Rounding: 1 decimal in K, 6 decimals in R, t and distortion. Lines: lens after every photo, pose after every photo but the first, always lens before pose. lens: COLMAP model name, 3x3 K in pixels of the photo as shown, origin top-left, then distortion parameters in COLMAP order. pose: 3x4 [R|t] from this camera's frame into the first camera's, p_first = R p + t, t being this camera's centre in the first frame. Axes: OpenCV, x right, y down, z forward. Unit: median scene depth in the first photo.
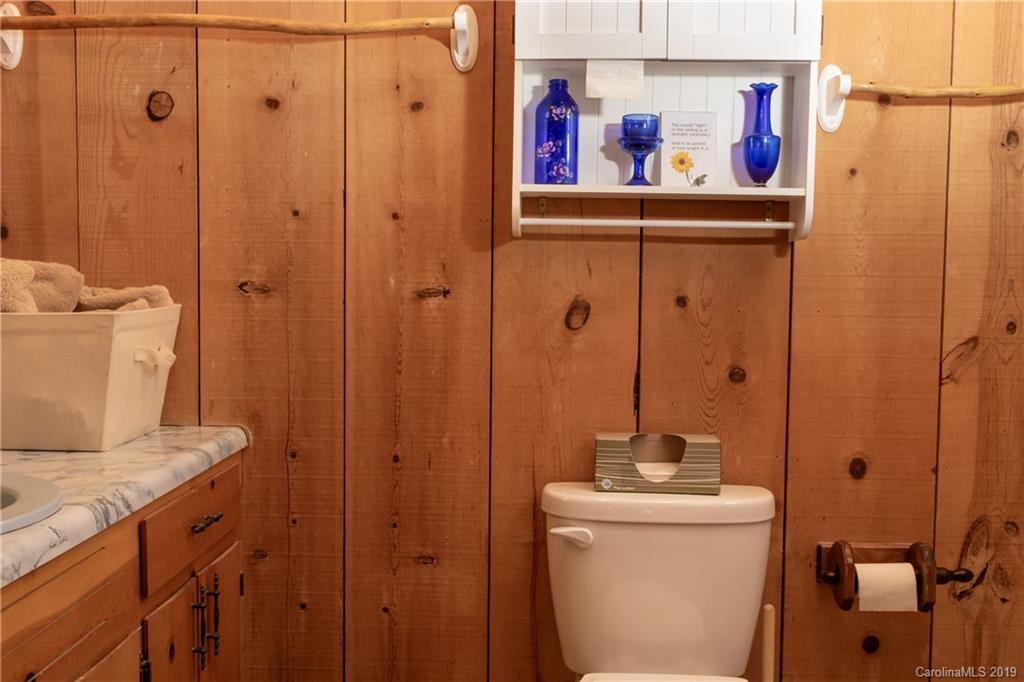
lens RADIAL K [[1120.8, 0, 507.6], [0, 1120.8, 342.8], [0, 0, 1]] dist [-0.000324, 0.013257]
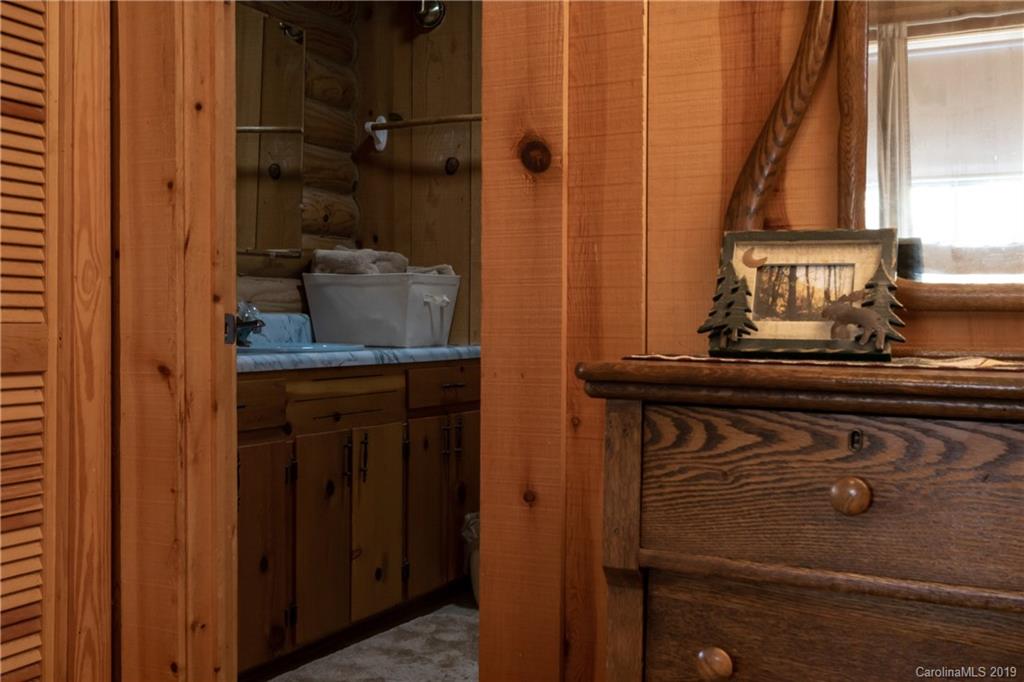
lens RADIAL K [[1120.8, 0, 507.6], [0, 1120.8, 342.8], [0, 0, 1]] dist [-0.000324, 0.013257]
pose [[0.910945, 0.006027, -0.412484, 0.584650], [-0.023817, 0.998994, -0.038003, 0.157669], [0.411839, 0.044443, 0.910172, -0.667842]]
